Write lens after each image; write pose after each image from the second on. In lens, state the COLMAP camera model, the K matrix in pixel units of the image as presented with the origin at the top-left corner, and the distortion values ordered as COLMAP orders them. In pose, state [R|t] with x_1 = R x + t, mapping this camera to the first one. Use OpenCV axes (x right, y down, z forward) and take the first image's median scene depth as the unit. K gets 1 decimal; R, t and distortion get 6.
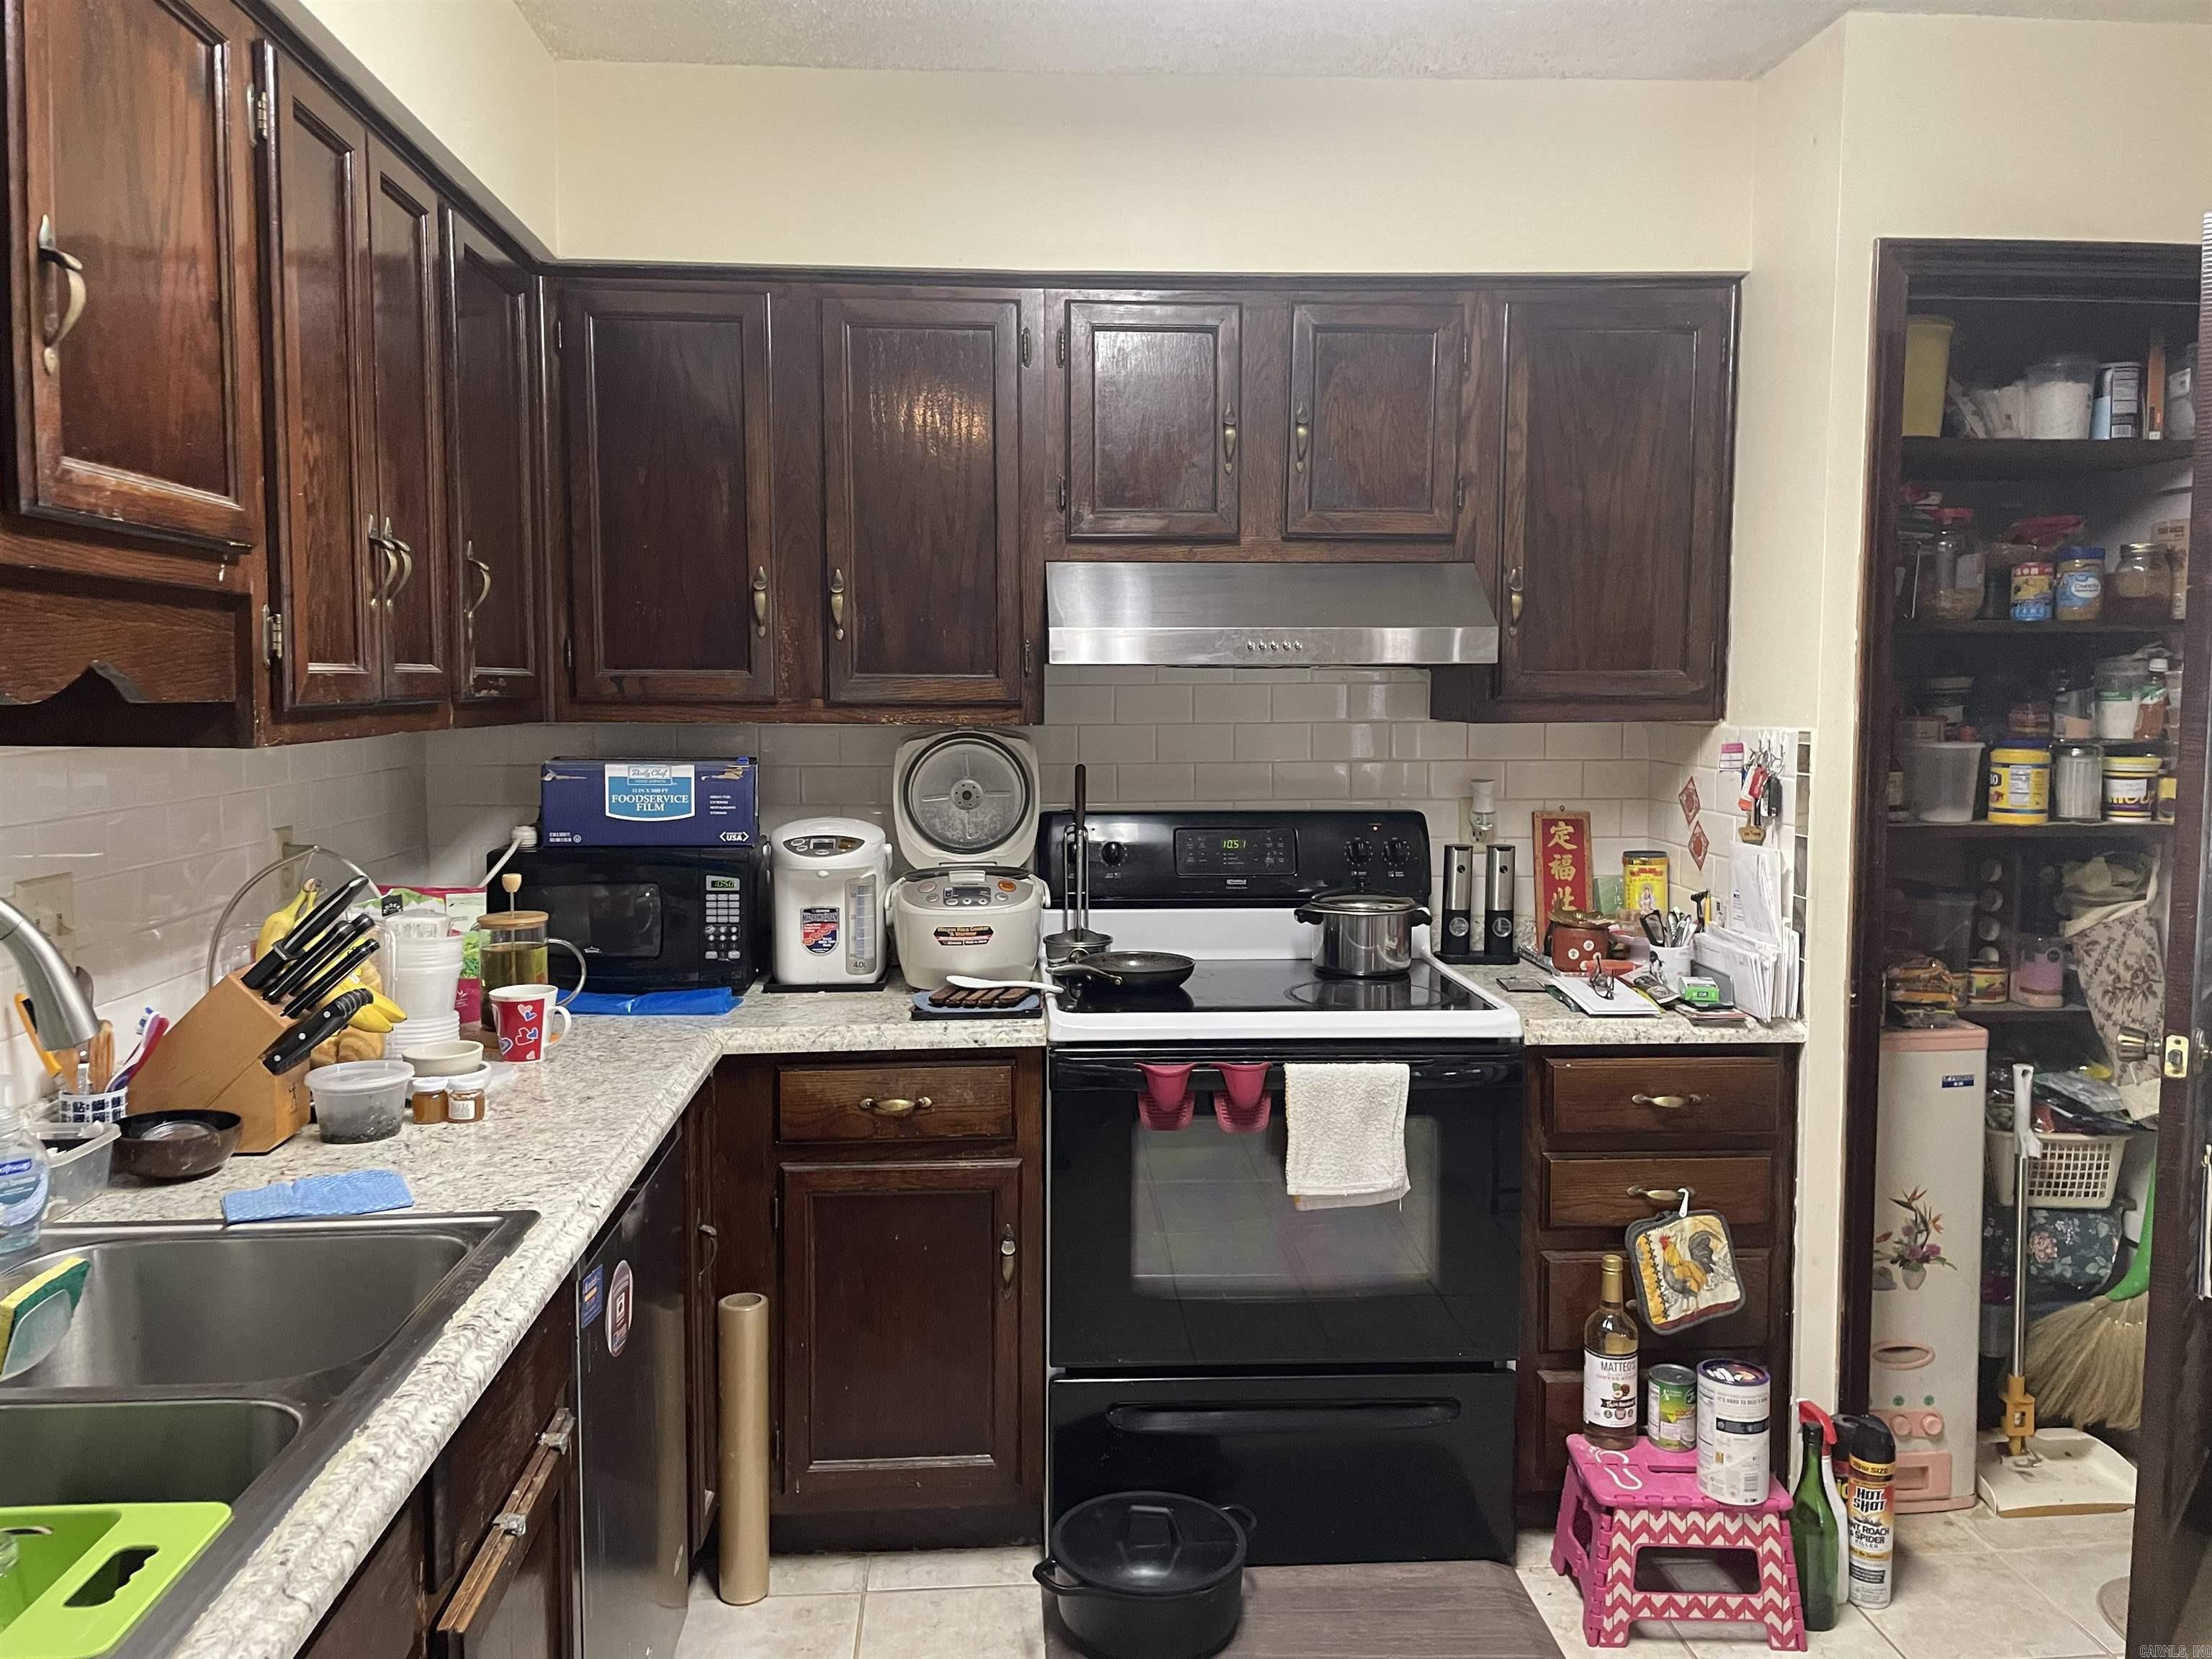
lens RADIAL K [[1670.9, 0, 1097.5], [0, 1670.9, 821.5], [0, 0, 1]] dist [0.092701, -0.111439]
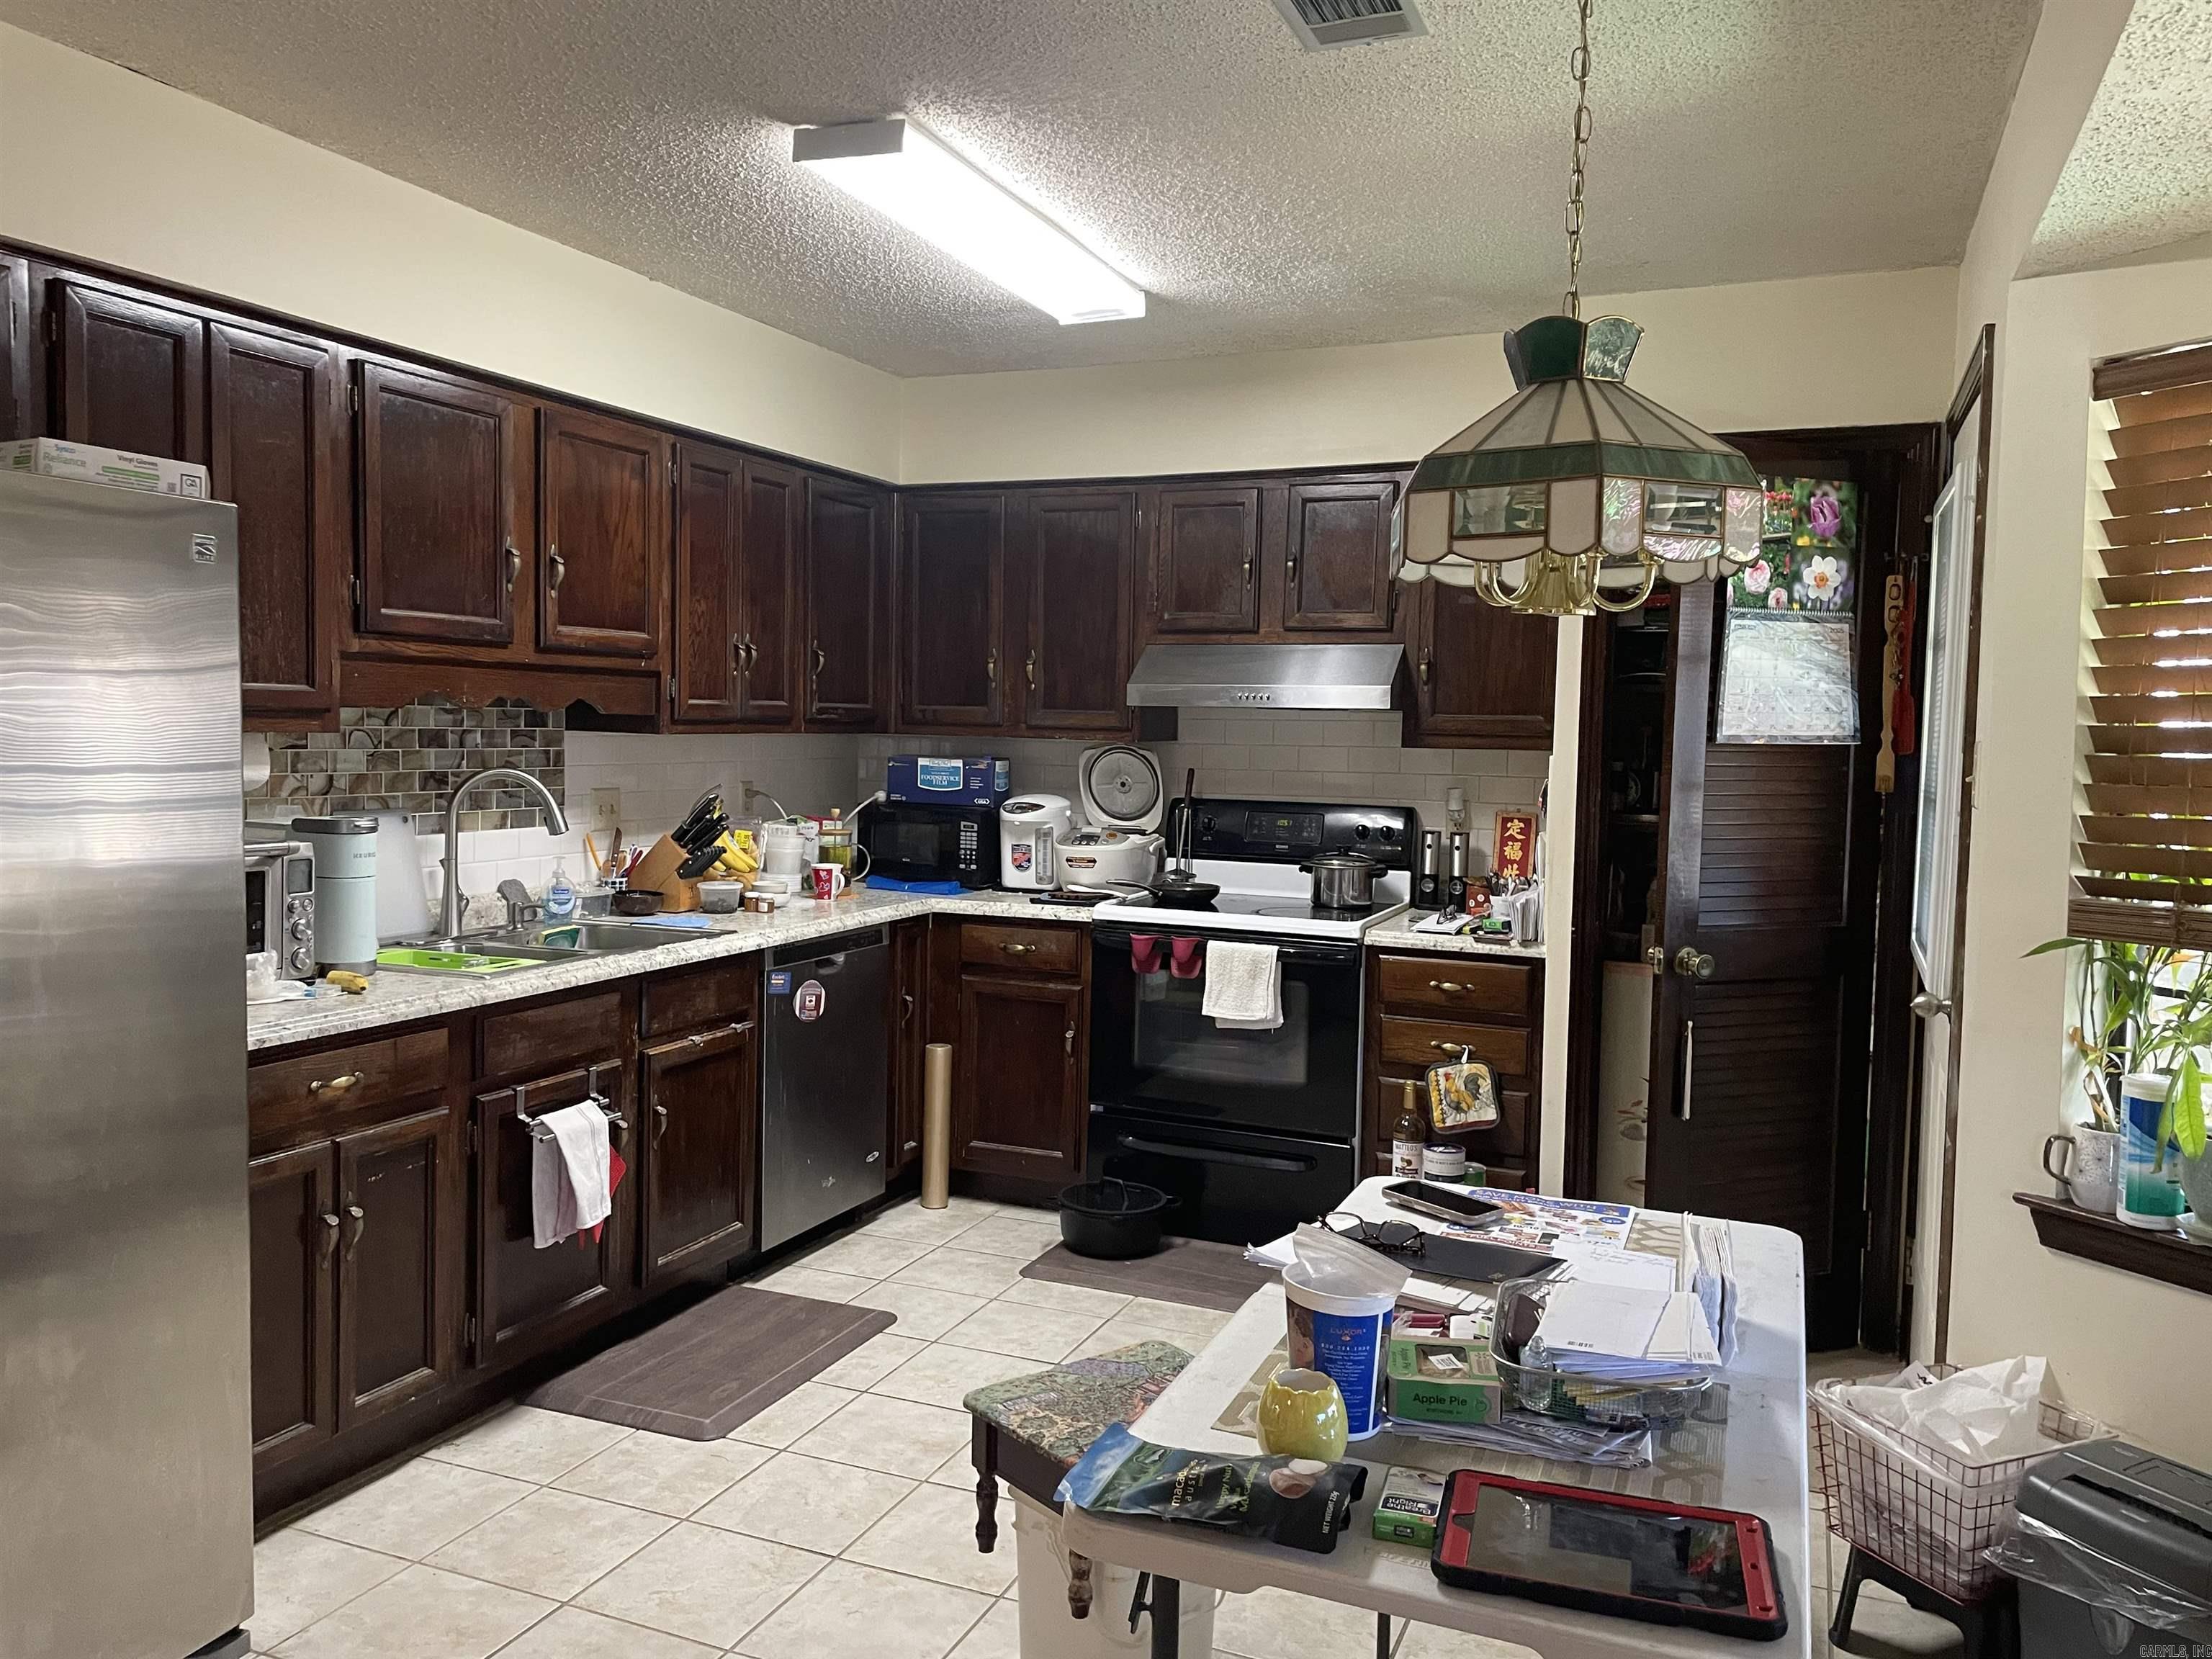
lens RADIAL K [[1670.9, 0, 1099.3], [0, 1670.9, 830.6], [0, 0, 1]] dist [0.092701, -0.111439]
pose [[0.892261, 0.047334, -0.449032, 0.733705], [-0.056467, 0.998380, -0.006961, 0.048404], [0.447975, 0.031566, 0.893488, -0.549401]]
